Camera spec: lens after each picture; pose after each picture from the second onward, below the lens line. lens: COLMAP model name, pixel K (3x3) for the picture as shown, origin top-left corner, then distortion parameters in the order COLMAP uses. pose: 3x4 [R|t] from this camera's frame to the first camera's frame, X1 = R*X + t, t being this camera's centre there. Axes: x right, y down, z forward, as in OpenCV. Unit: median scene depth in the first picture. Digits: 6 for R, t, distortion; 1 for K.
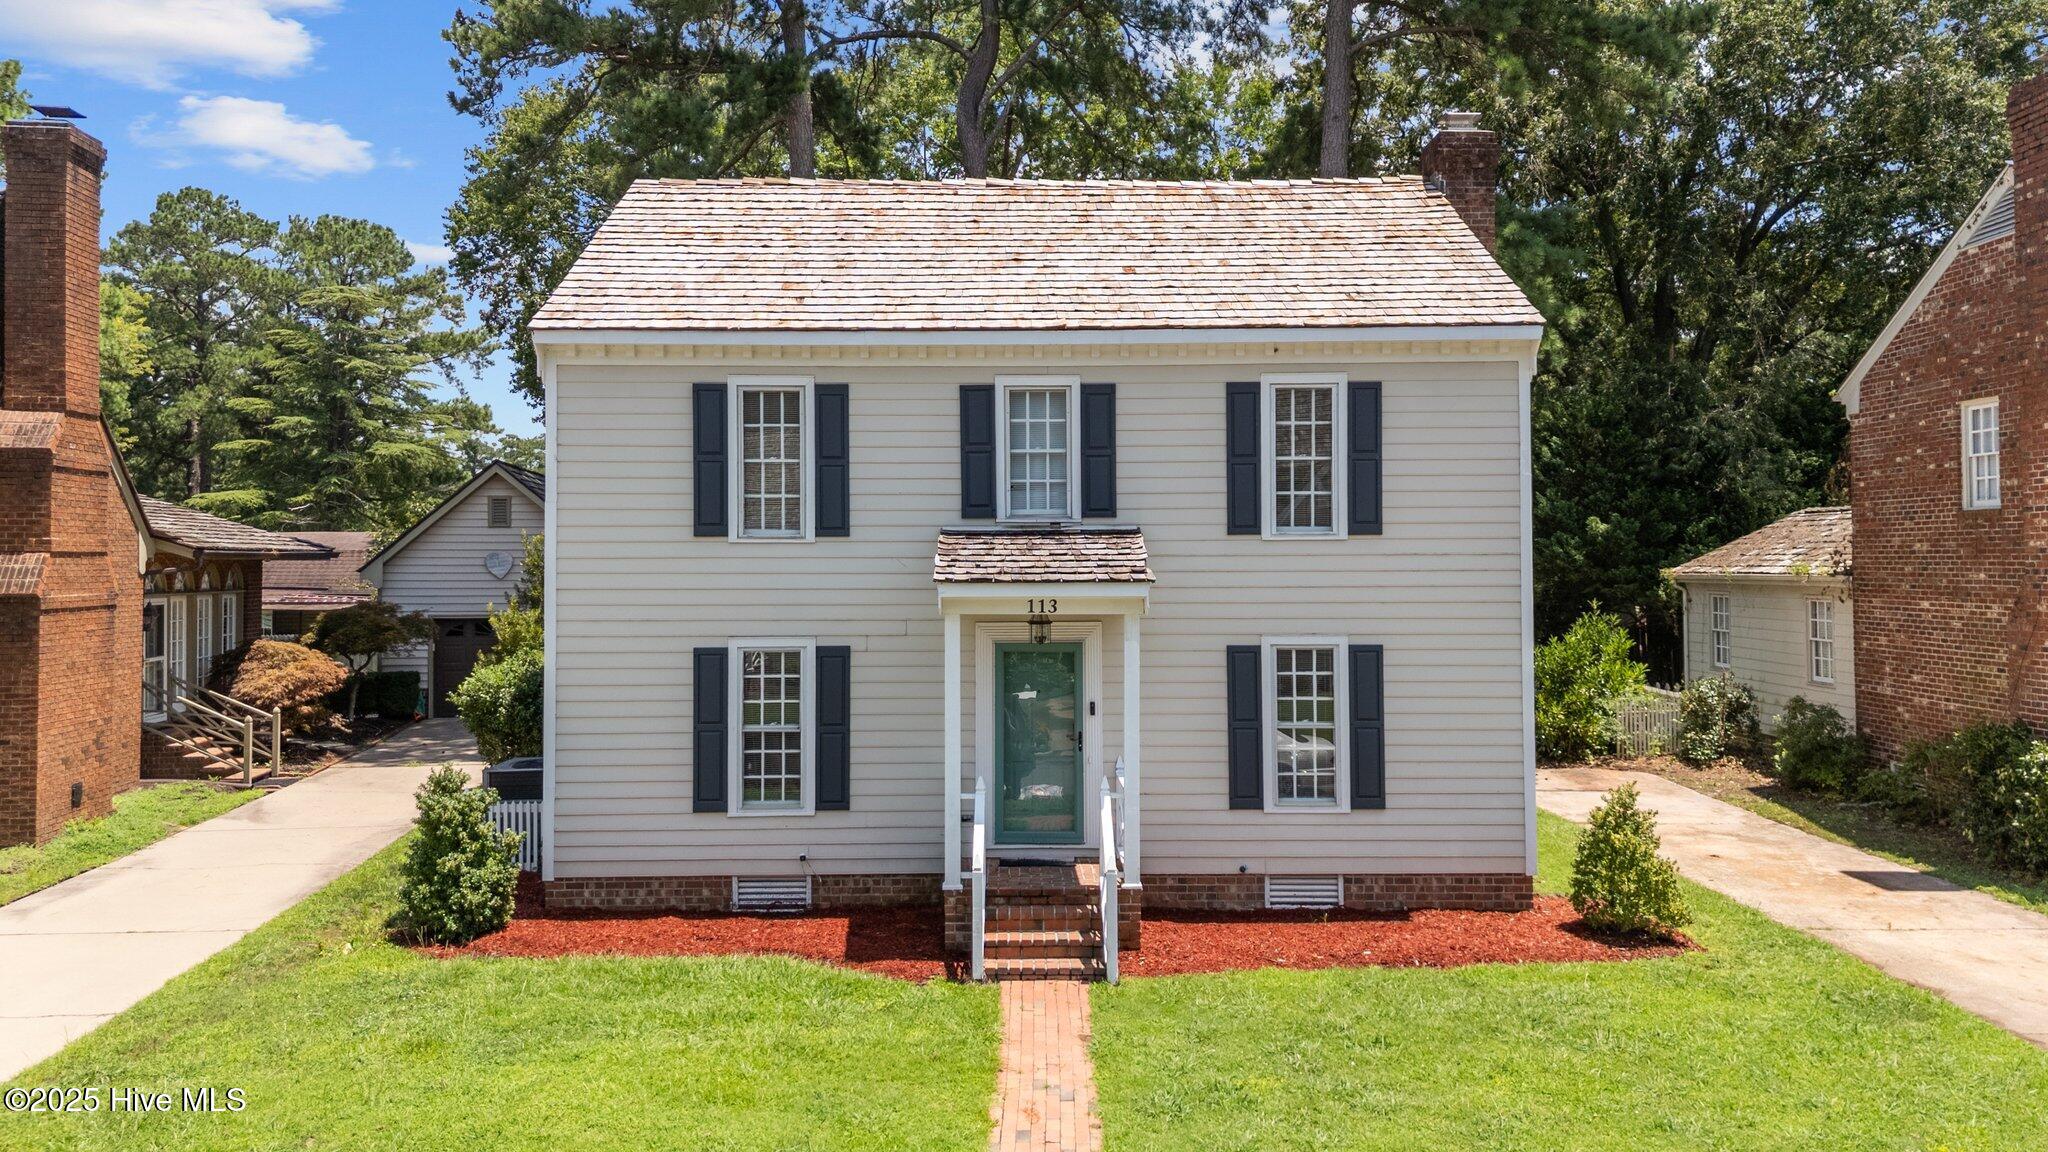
lens RADIAL K [[1531.8, 0, 1020.2], [0, 1531.8, 552.8], [0, 0, 1]] dist [0.064675, -0.008726]
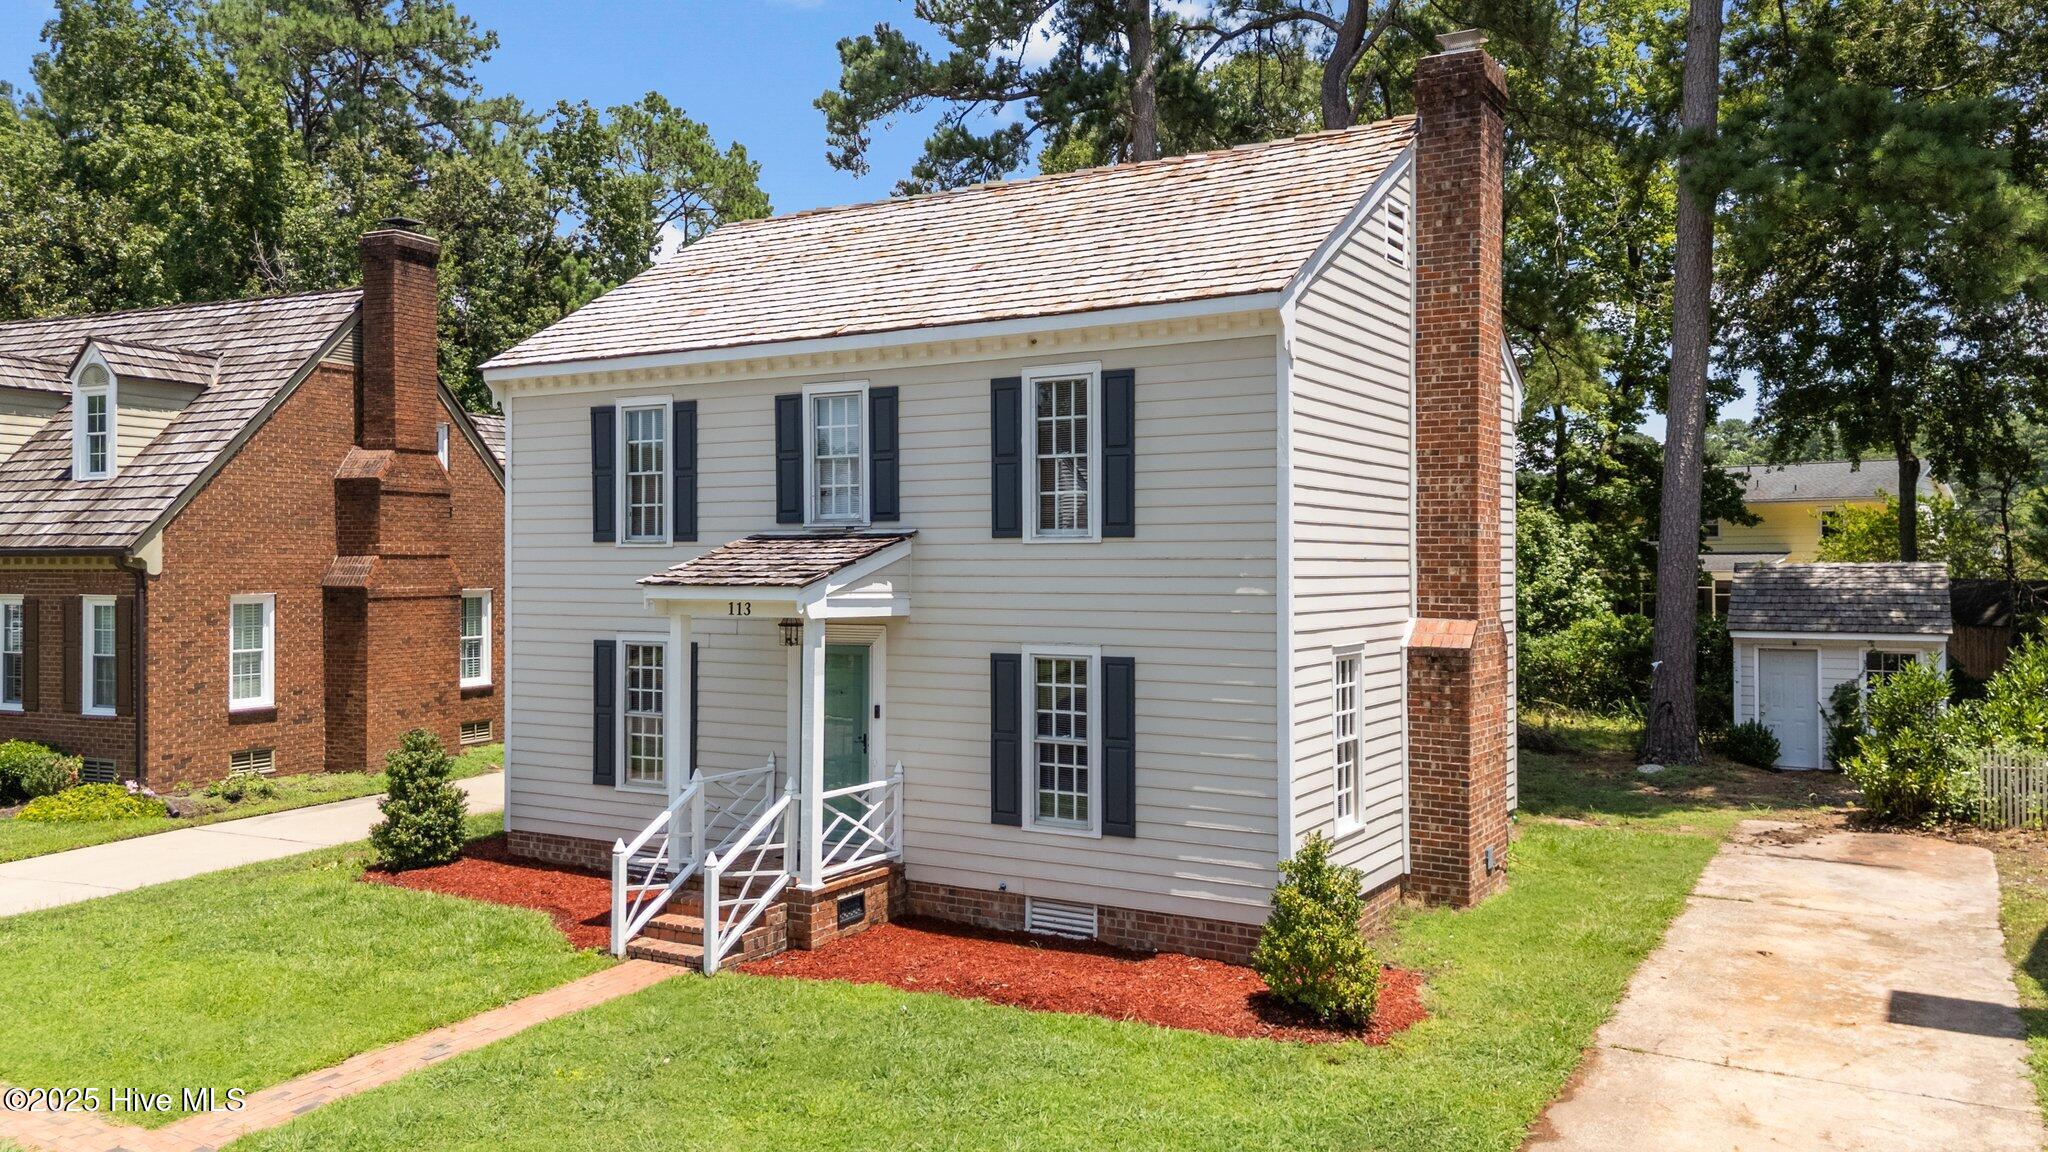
lens RADIAL K [[1525.7, 0, 1024.0], [0, 1525.7, 576.0], [0, 0, 1]] dist [0.074292, -0.001818]
pose [[0.853447, 0.007332, -0.521128, 0.649953], [0.000231, 0.999896, 0.014447, -0.001792], [0.521180, -0.012450, 0.853356, 0.195765]]
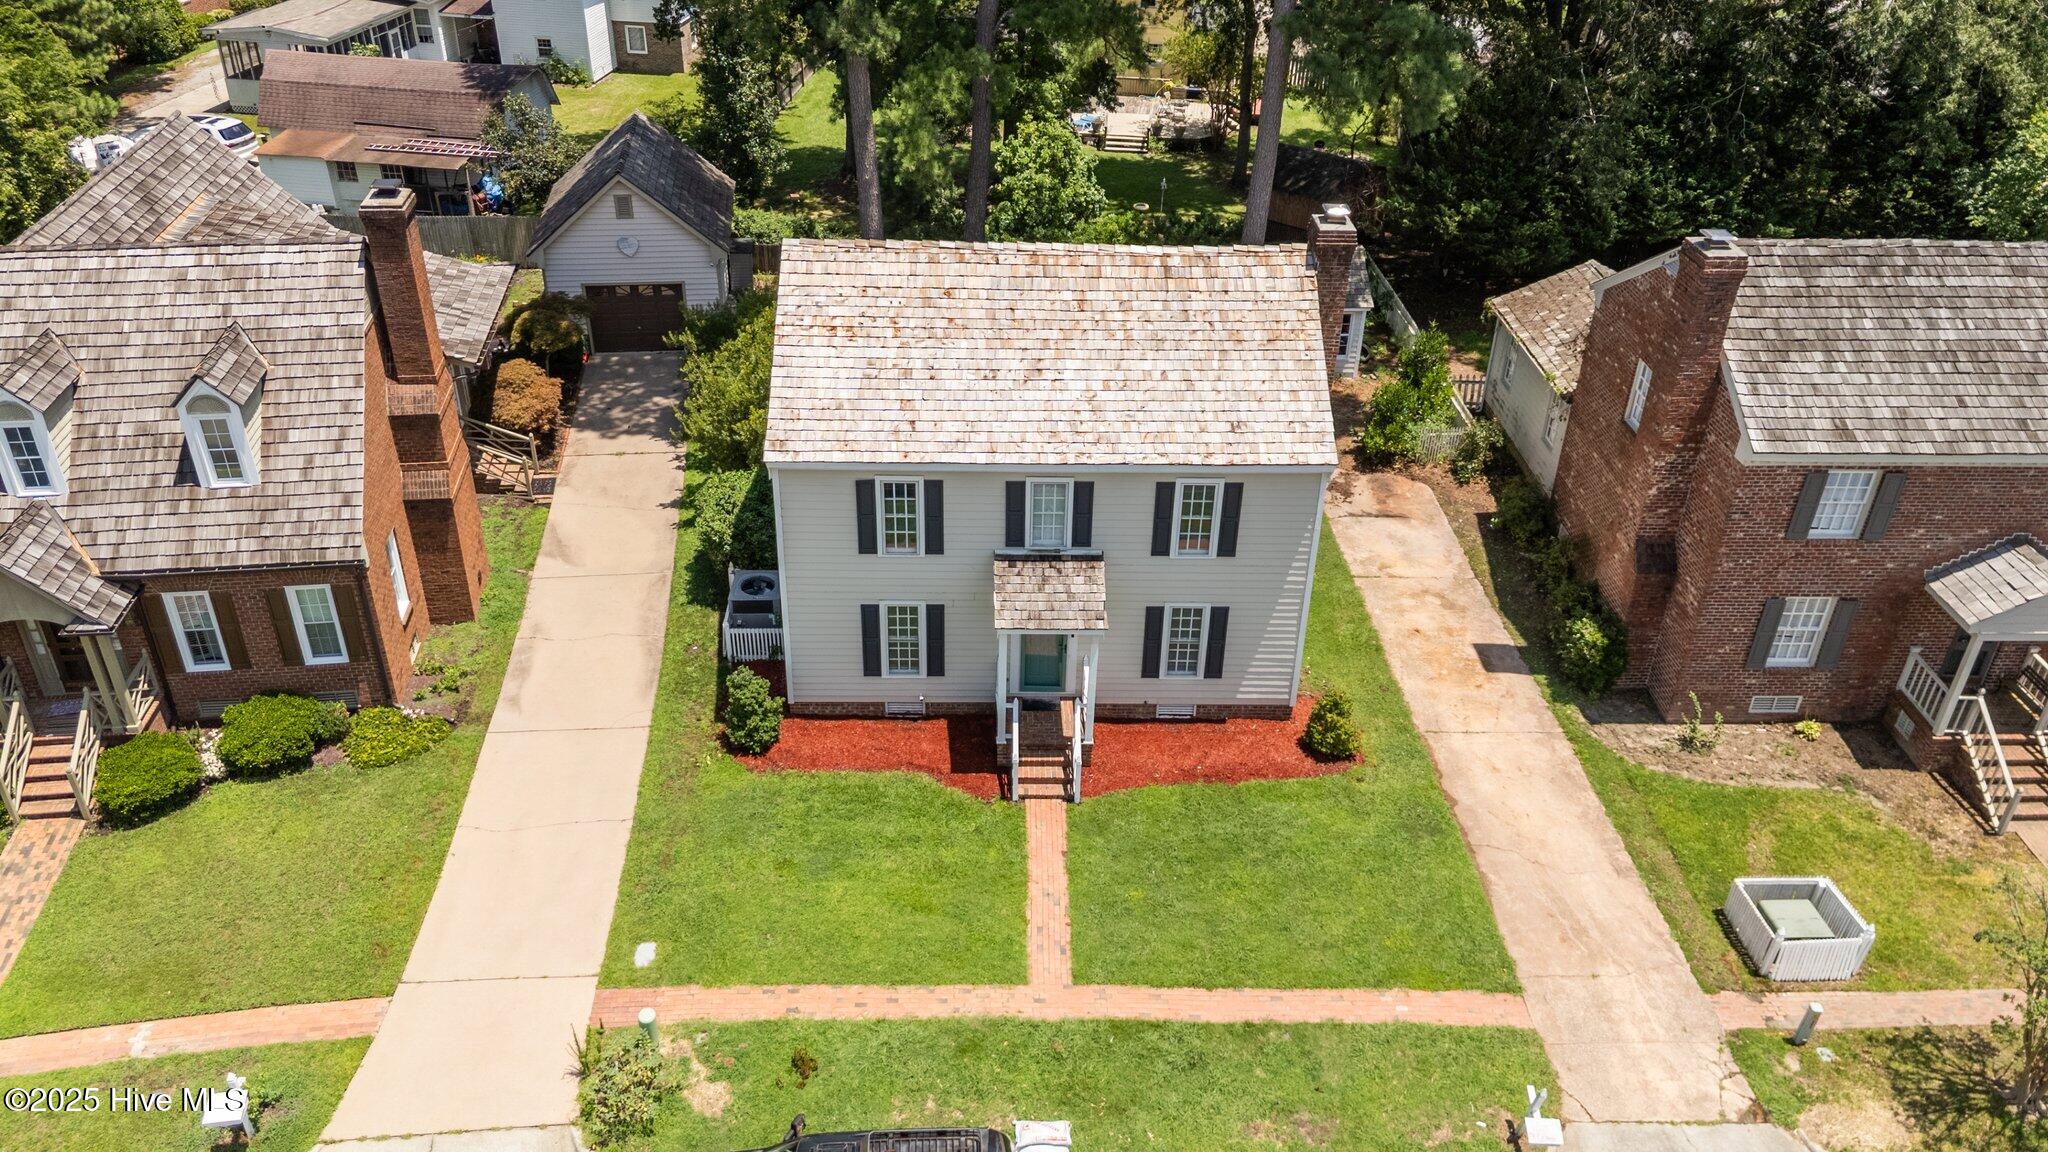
lens RADIAL K [[1472.9, 0, 1024.0], [0, 1472.9, 576.0], [0, 0, 1]] dist [0.129118, -0.000155]
pose [[0.999551, 0.012515, 0.027212, -0.063698], [-0.025071, 0.846679, 0.531513, -0.922741], [-0.016388, -0.531957, 0.846613, -0.500042]]
